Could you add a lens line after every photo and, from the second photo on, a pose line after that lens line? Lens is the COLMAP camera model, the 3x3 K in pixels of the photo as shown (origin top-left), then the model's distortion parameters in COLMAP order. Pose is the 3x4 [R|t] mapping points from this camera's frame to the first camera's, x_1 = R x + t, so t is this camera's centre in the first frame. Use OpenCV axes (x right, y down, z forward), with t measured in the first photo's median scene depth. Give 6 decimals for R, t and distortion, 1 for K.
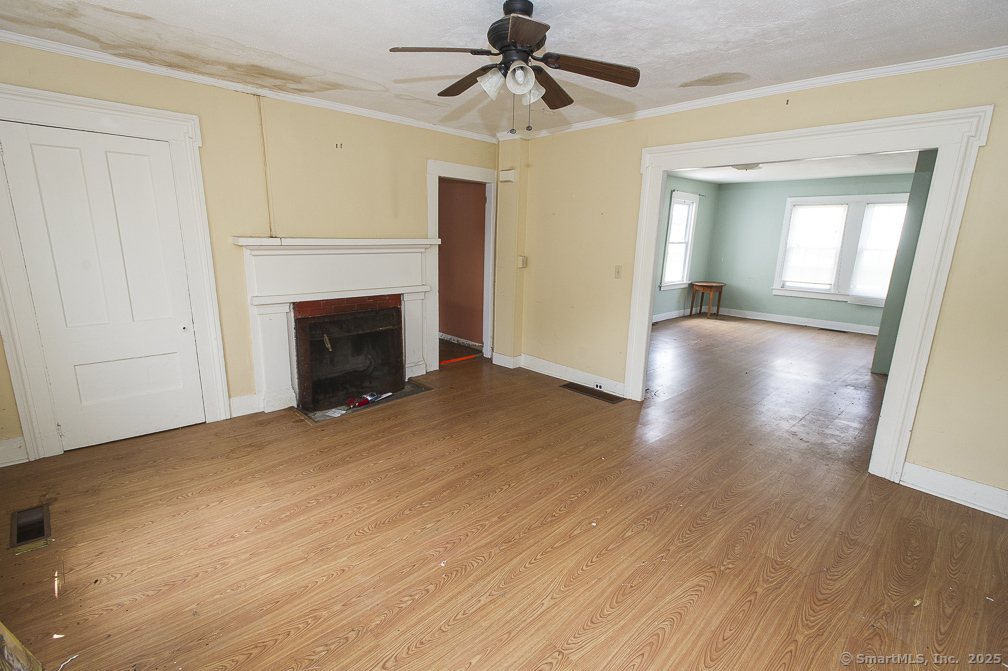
lens RADIAL K [[459.8, 0, 504.0], [0, 459.8, 335.5], [0, 0, 1]] dist [0.003484, 0.000149]
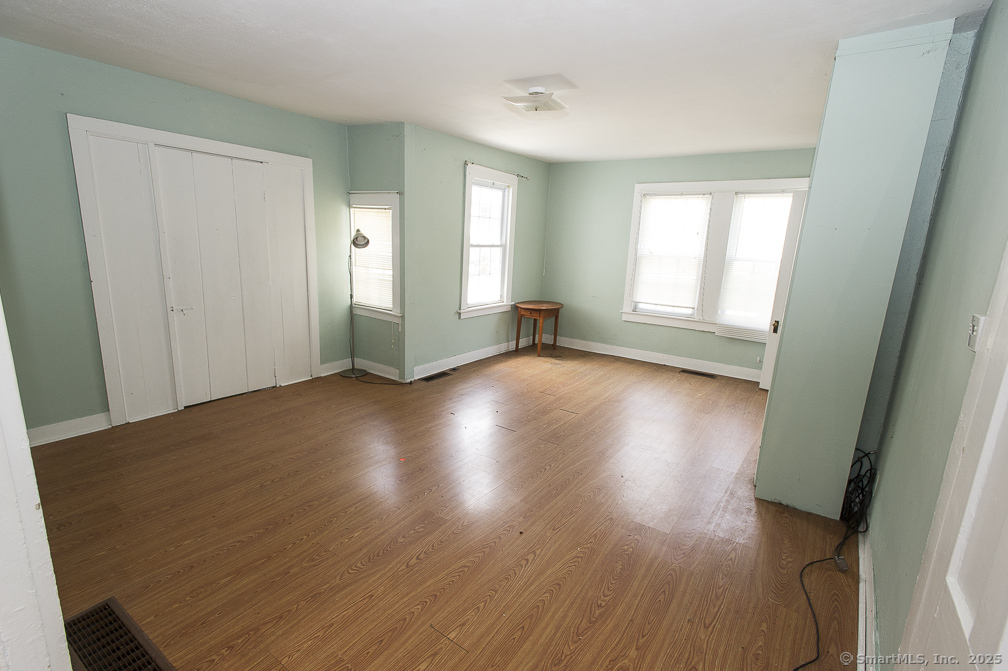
lens RADIAL K [[459.8, 0, 504.0], [0, 459.8, 335.5], [0, 0, 1]] dist [0.003484, 0.000149]
pose [[0.978931, -0.024603, 0.202703, 0.263678], [0.025650, 0.999668, -0.002538, -0.069867], [-0.202573, 0.007684, 0.979237, 0.345769]]
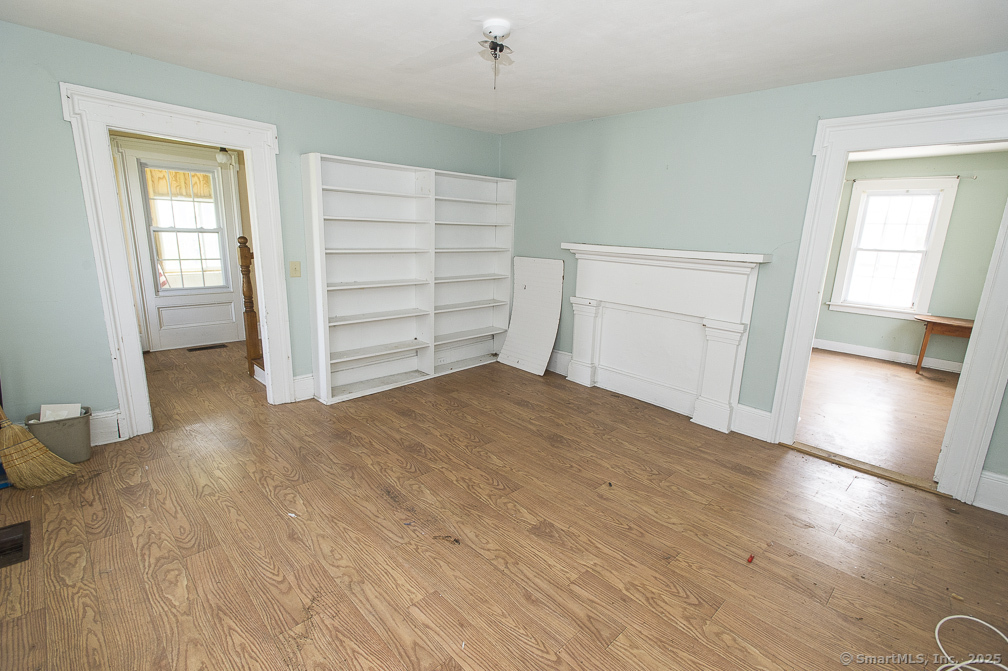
lens RADIAL K [[459.8, 0, 504.0], [0, 459.8, 335.5], [0, 0, 1]] dist [0.003484, 0.000149]
pose [[0.004392, 0.205633, -0.978619, 1.087725], [-0.254710, 0.946580, 0.197758, -0.069031], [0.967008, 0.248396, 0.056534, 0.426203]]
